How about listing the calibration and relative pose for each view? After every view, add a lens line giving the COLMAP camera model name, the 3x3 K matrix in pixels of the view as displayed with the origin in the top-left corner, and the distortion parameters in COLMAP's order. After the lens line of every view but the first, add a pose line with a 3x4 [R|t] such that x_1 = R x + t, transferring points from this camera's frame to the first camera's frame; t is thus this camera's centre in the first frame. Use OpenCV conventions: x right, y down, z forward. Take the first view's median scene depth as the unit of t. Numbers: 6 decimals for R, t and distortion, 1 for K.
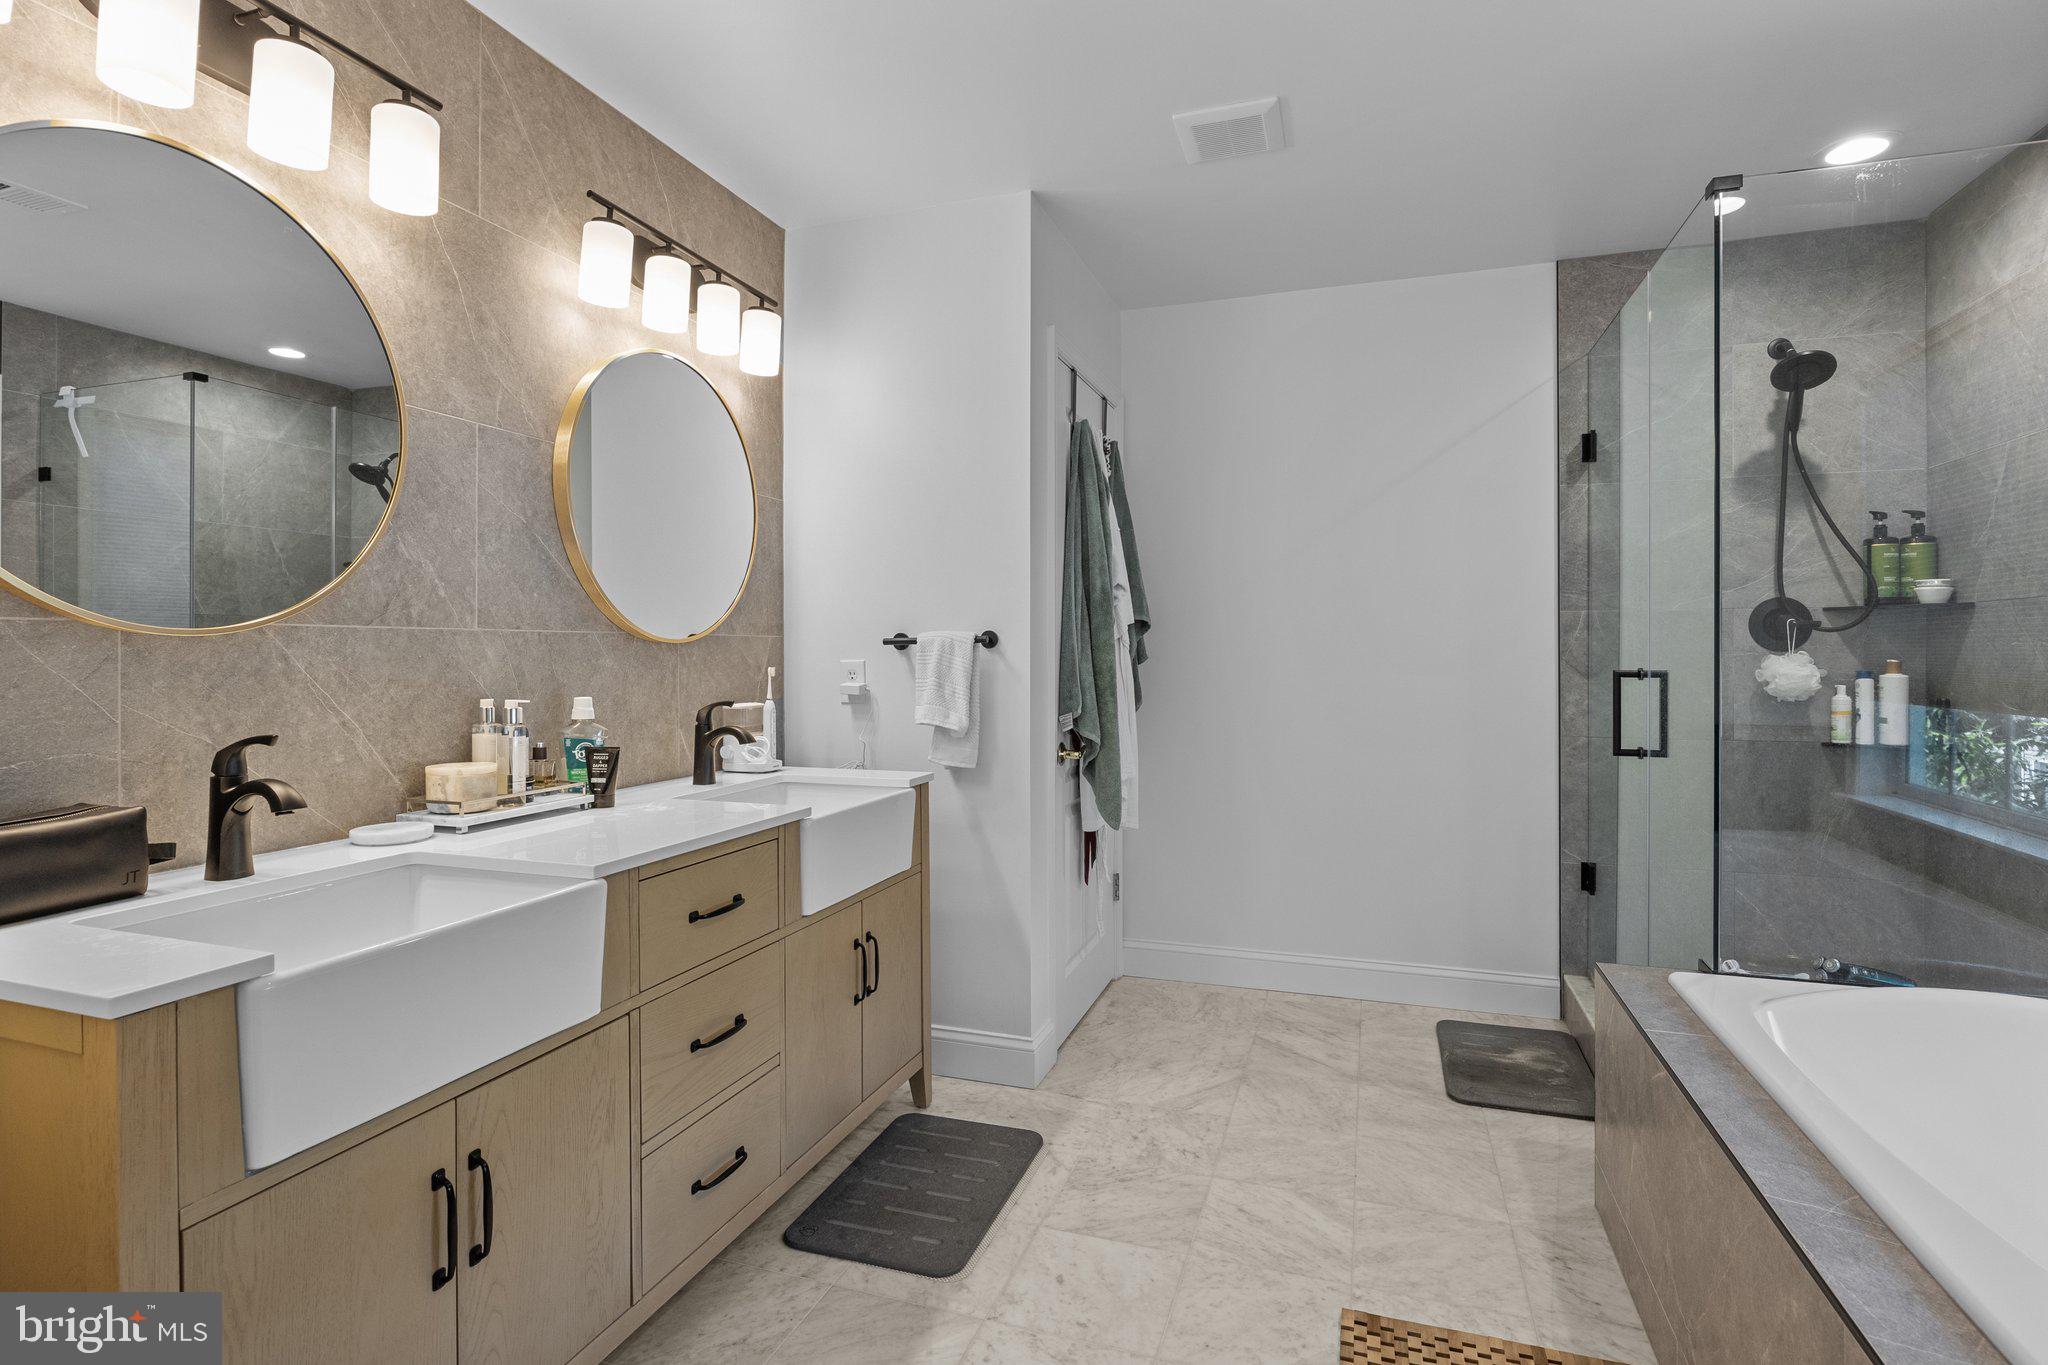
lens RADIAL K [[1009.7, 0, 1034.3], [0, 1009.7, 663.0], [0, 0, 1]] dist [-0.011704, 0.000038]
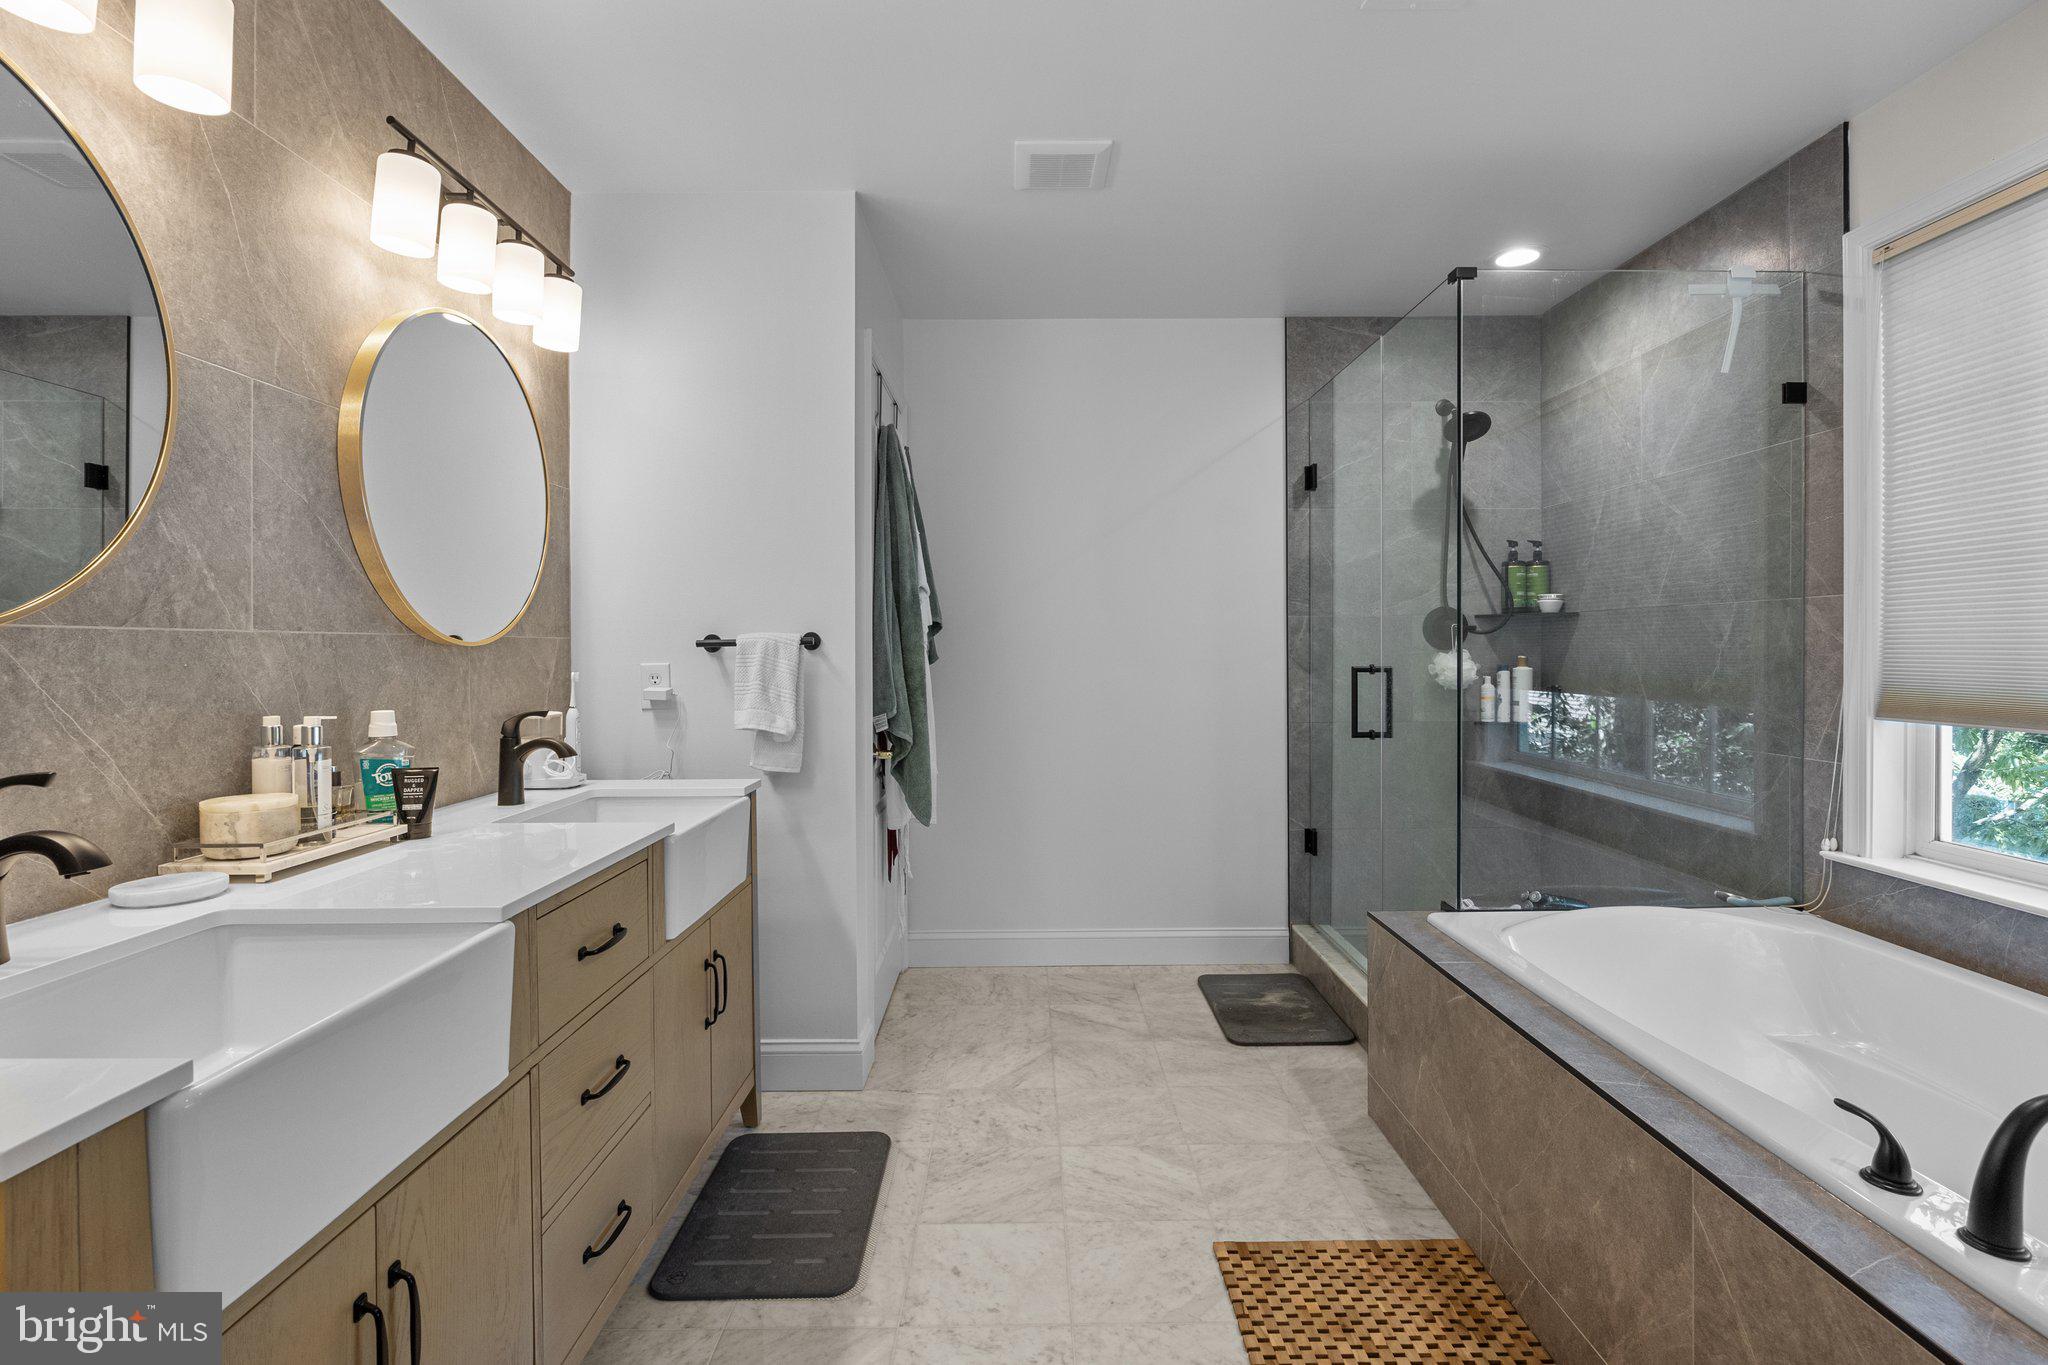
lens RADIAL K [[969.7, 0, 1035.8], [0, 969.7, 661.7], [0, 0, 1]] dist [-0.013833, 0.001847]
pose [[0.942774, -0.008018, 0.333335, -0.170062], [0.007496, 0.999968, 0.002851, -0.004693], [-0.333347, -0.000189, 0.942804, 0.041110]]
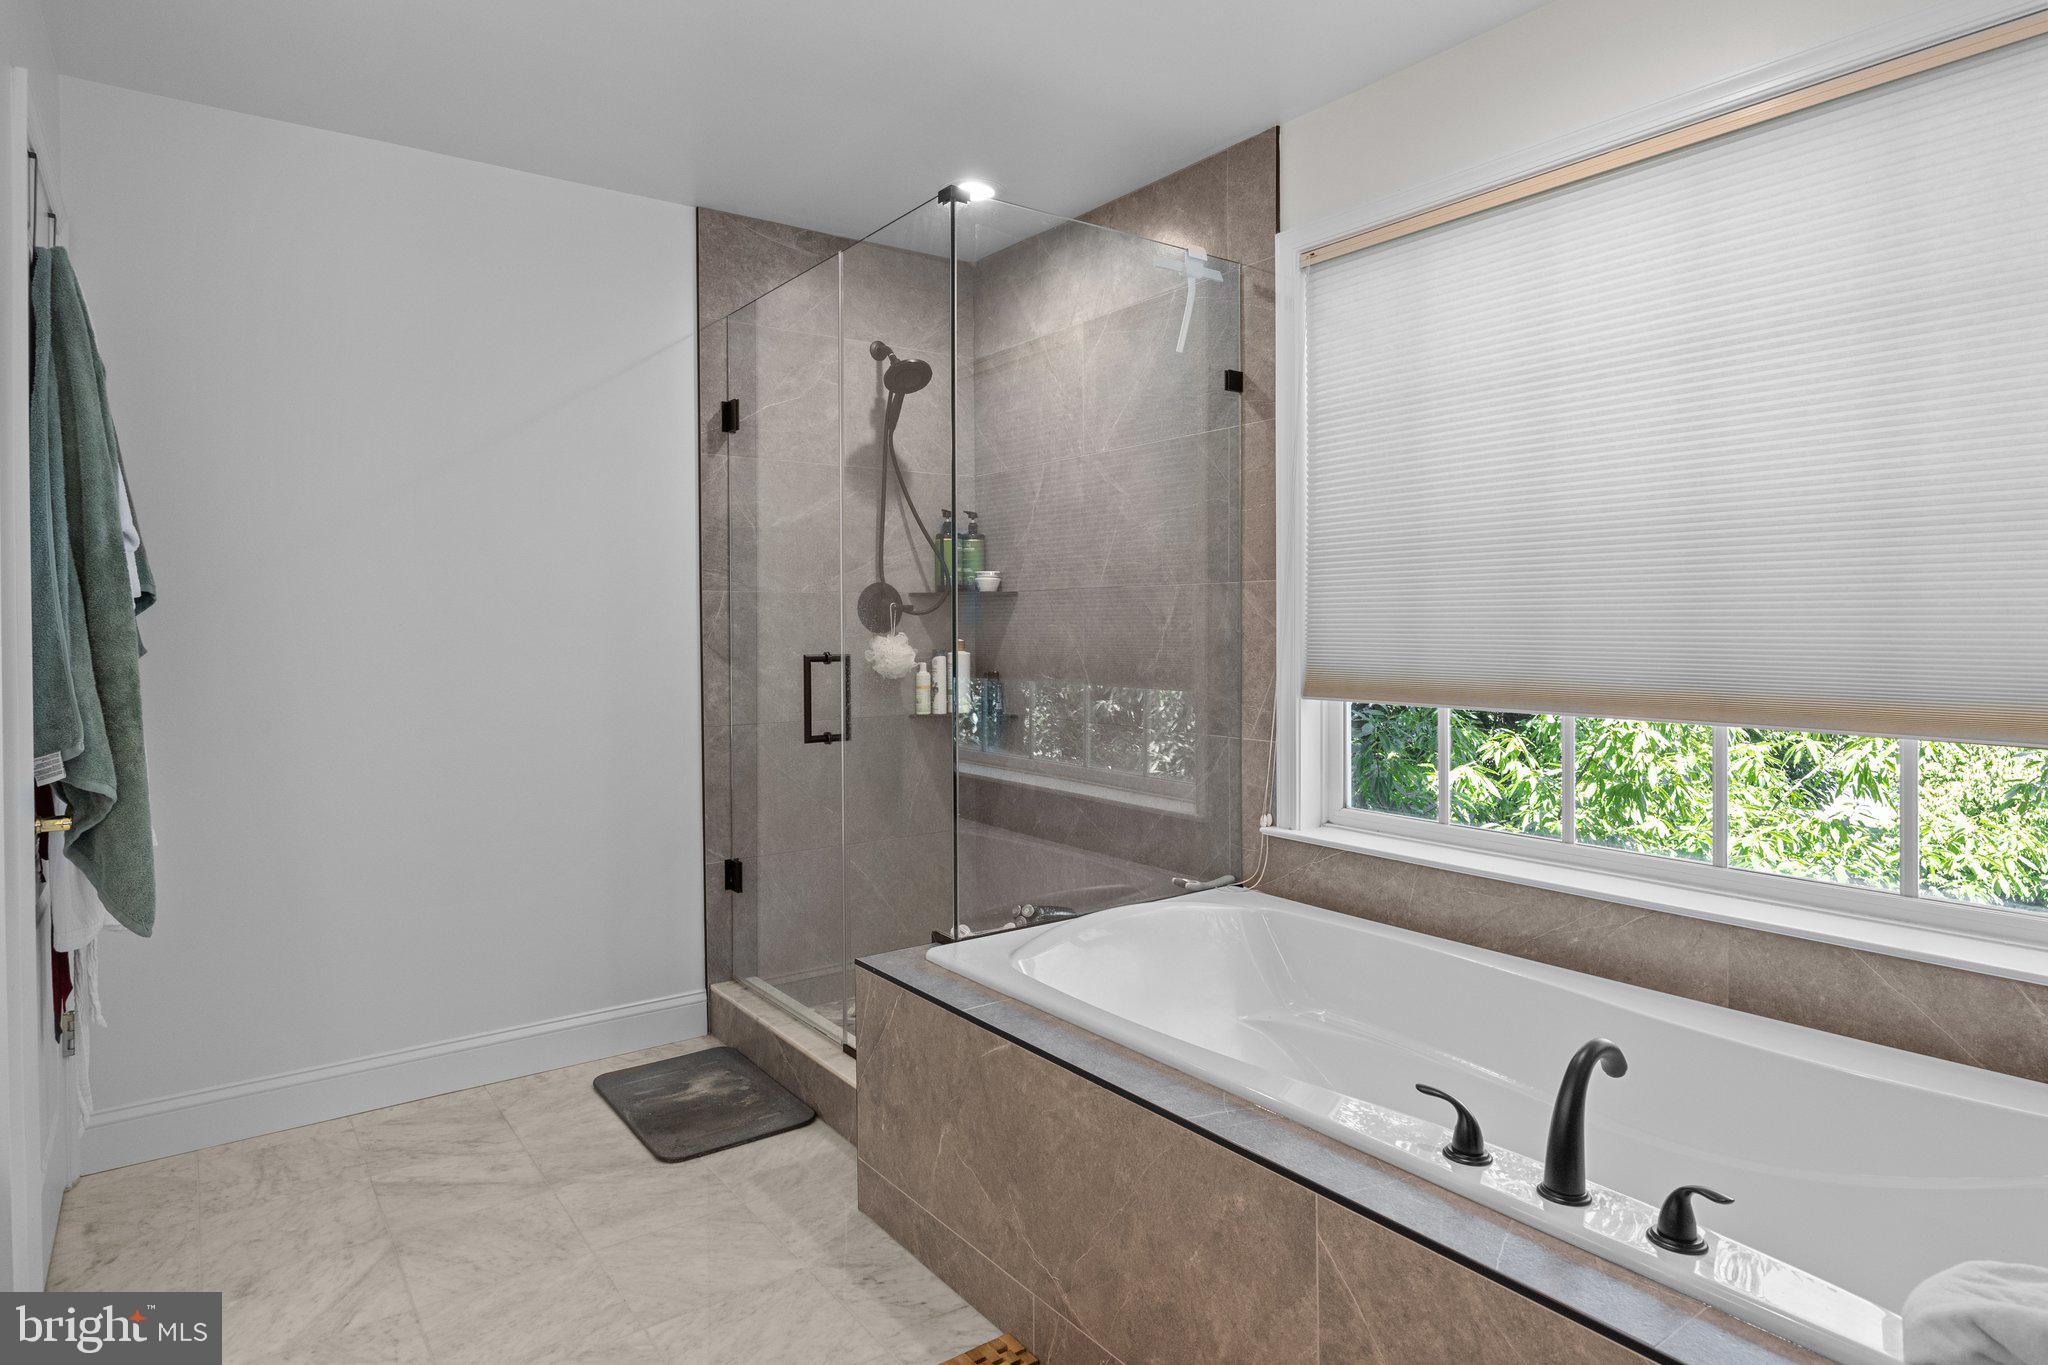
lens RADIAL K [[1154.4, 0, 1035.1], [0, 1154.4, 641.8], [0, 0, 1]] dist [-0.001434, -0.000663]
pose [[0.568010, -0.016122, 0.822864, -0.220639], [0.015017, 0.999845, 0.009224, -0.013020], [-0.822885, 0.007117, 0.568163, 0.195753]]
